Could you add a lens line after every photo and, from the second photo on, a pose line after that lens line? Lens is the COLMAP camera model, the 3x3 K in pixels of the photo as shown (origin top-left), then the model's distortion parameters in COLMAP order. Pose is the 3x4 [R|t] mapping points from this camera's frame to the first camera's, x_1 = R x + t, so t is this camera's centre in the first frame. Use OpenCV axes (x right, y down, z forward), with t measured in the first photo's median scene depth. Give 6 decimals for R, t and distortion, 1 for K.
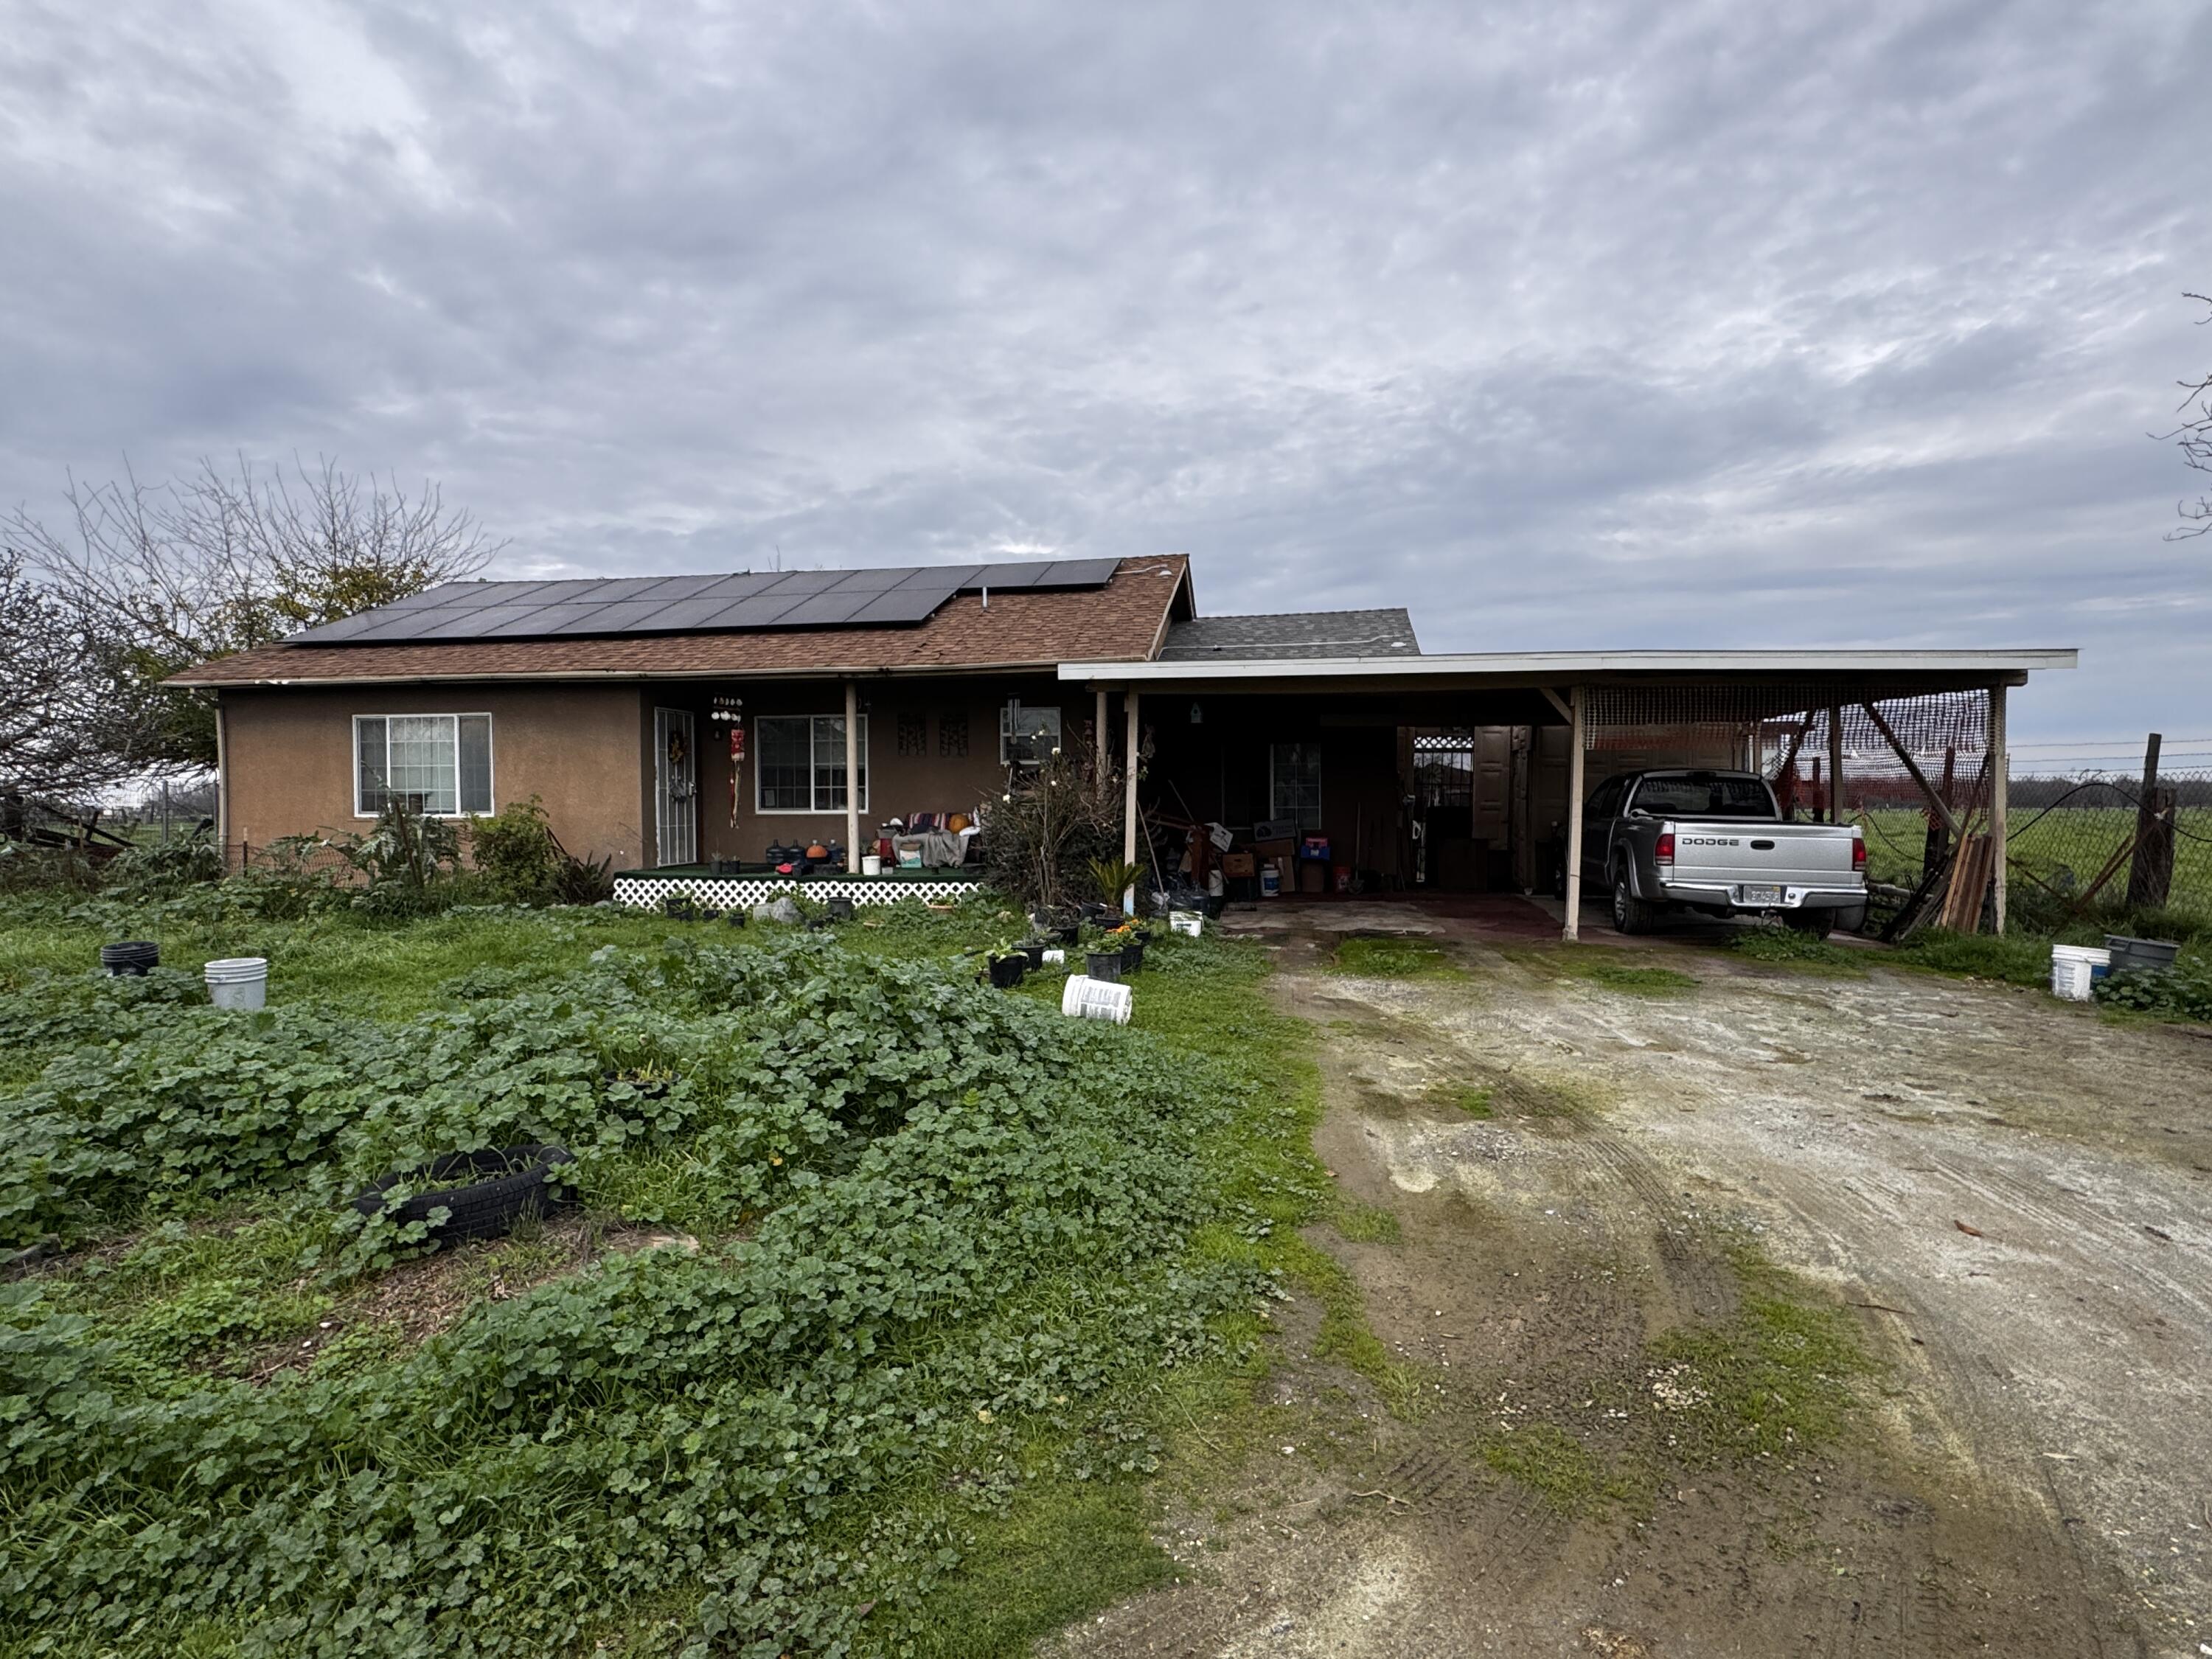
lens RADIAL K [[1140.0, 0, 1091.4], [0, 1140.0, 834.4], [0, 0, 1]] dist [-0.002429, -0.000213]
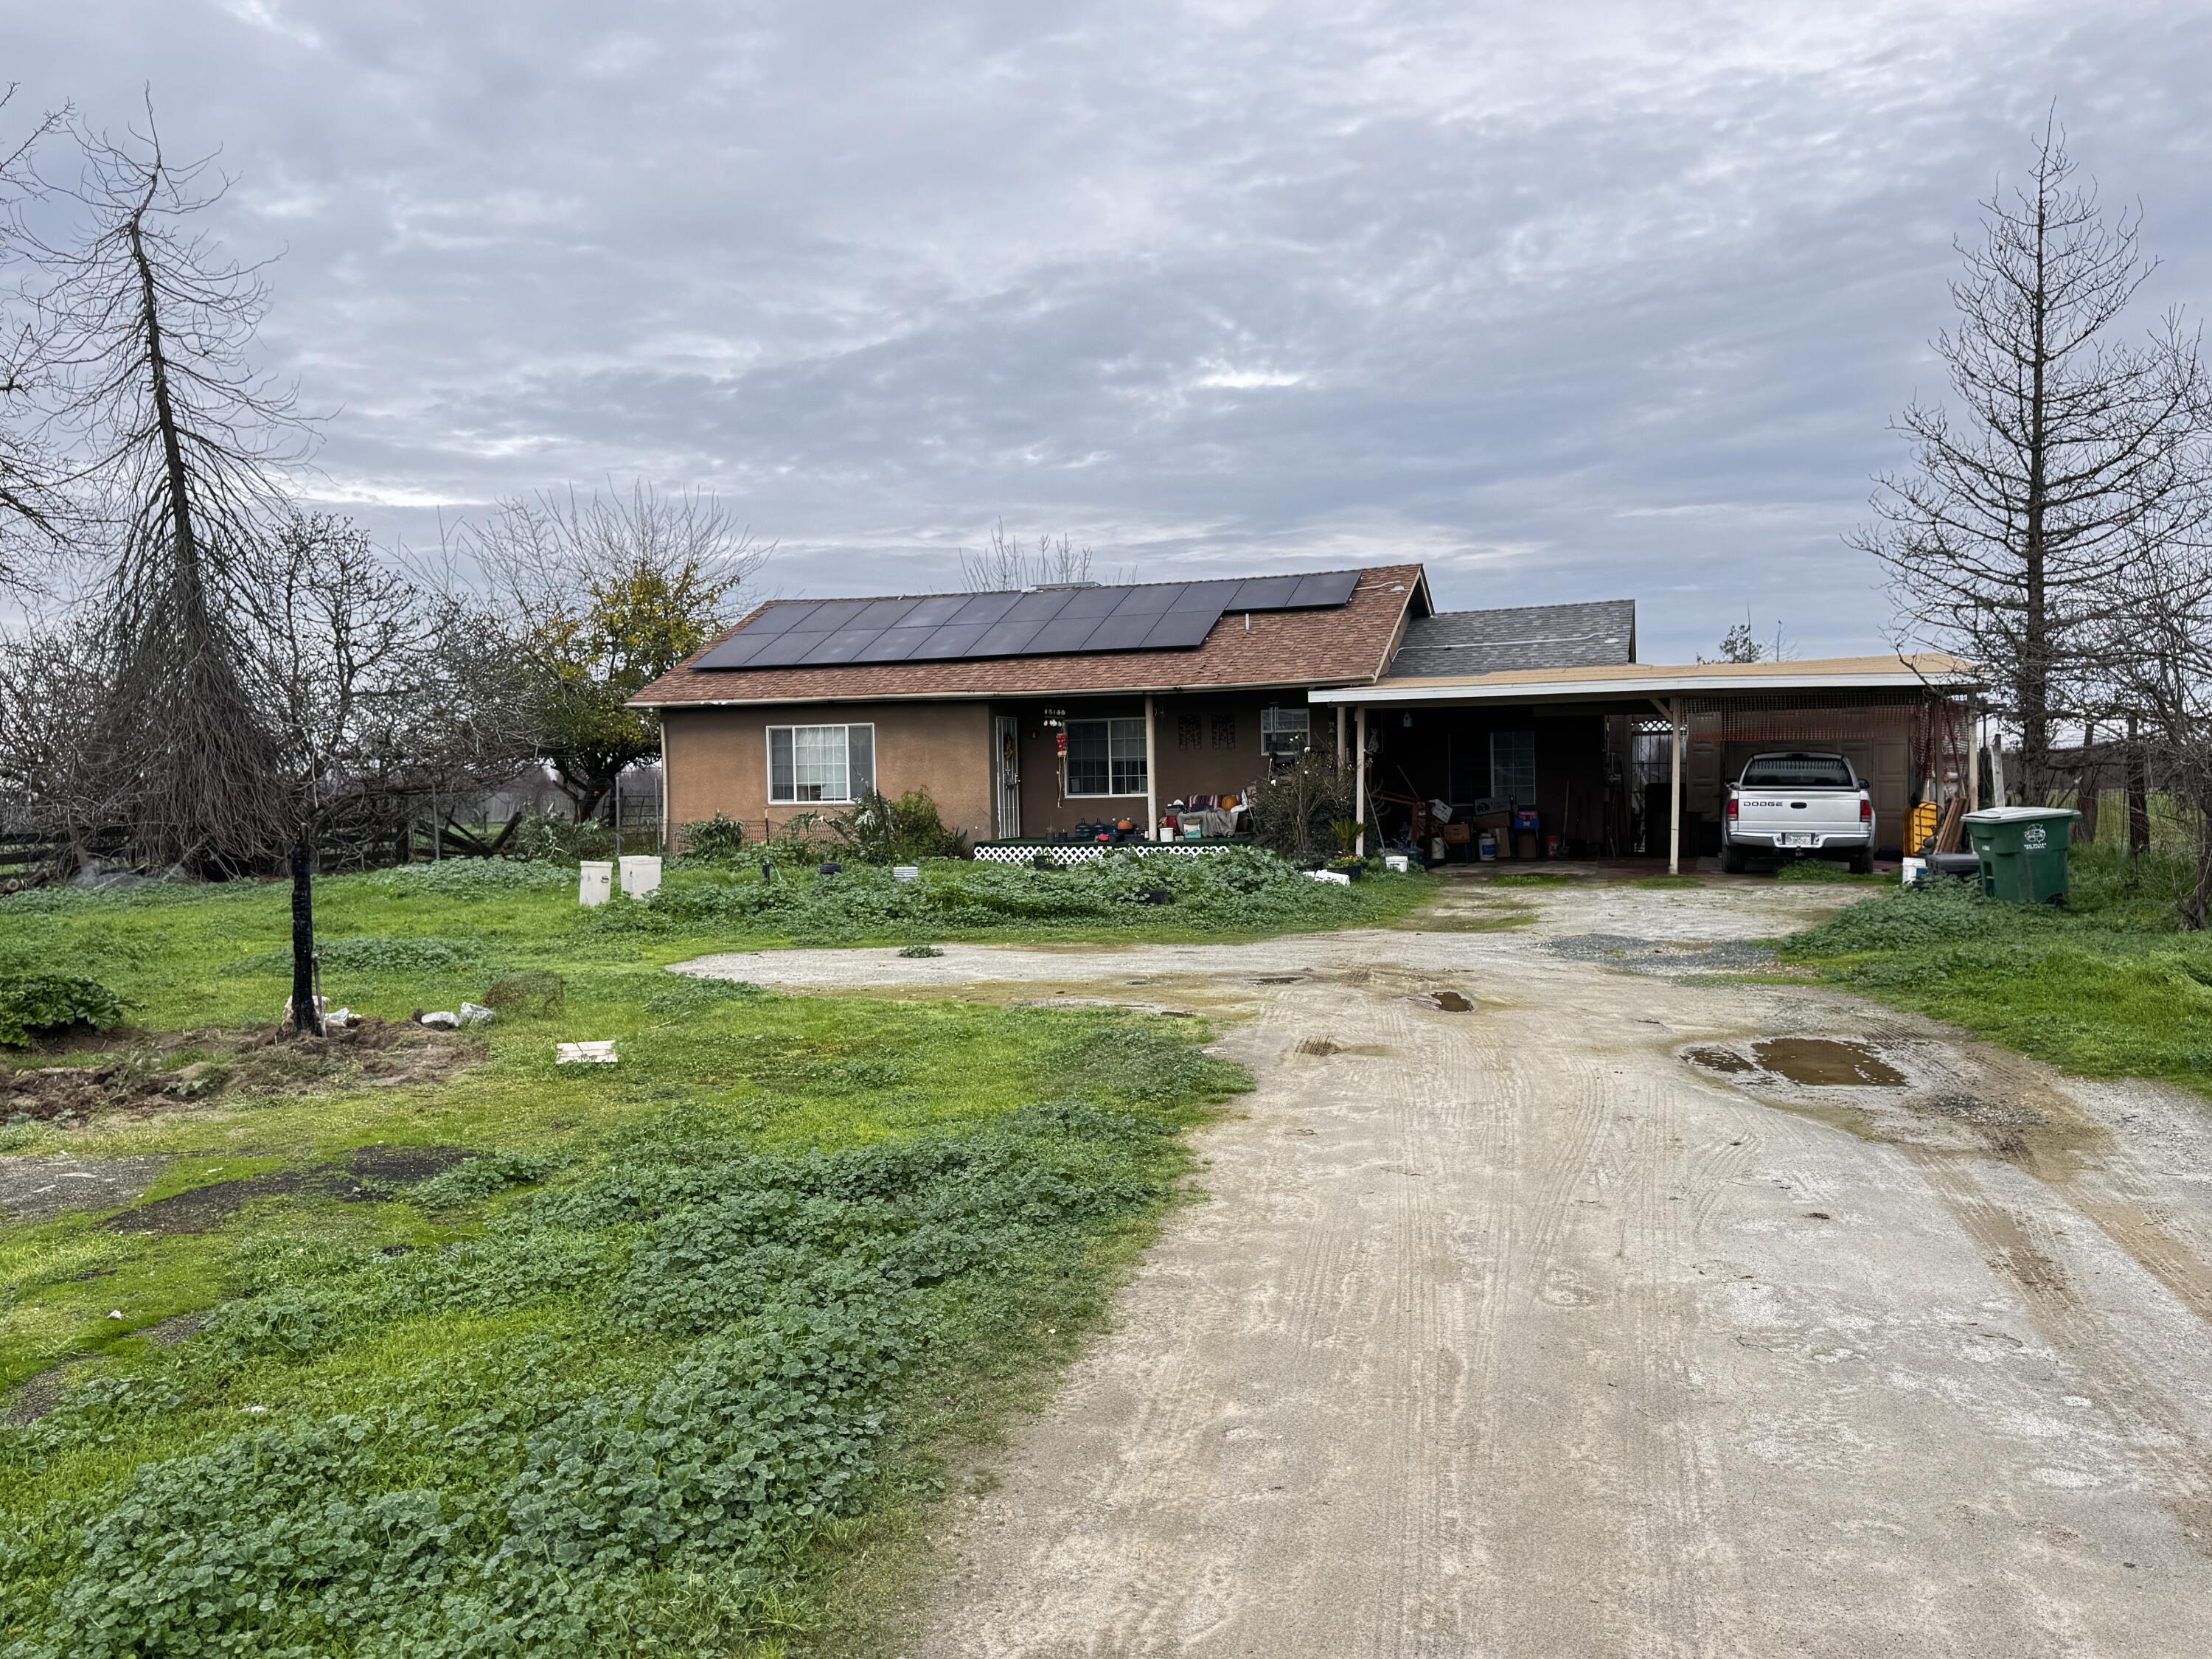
lens RADIAL K [[1918.0, 0, 1083.9], [0, 1918.0, 816.4], [0, 0, 1]] dist [0.003691, -0.007370]
pose [[0.988756, -0.012913, -0.148979, 0.040357], [0.010337, 0.999784, -0.018049, 0.042100], [0.149180, 0.016306, 0.988676, -1.123189]]
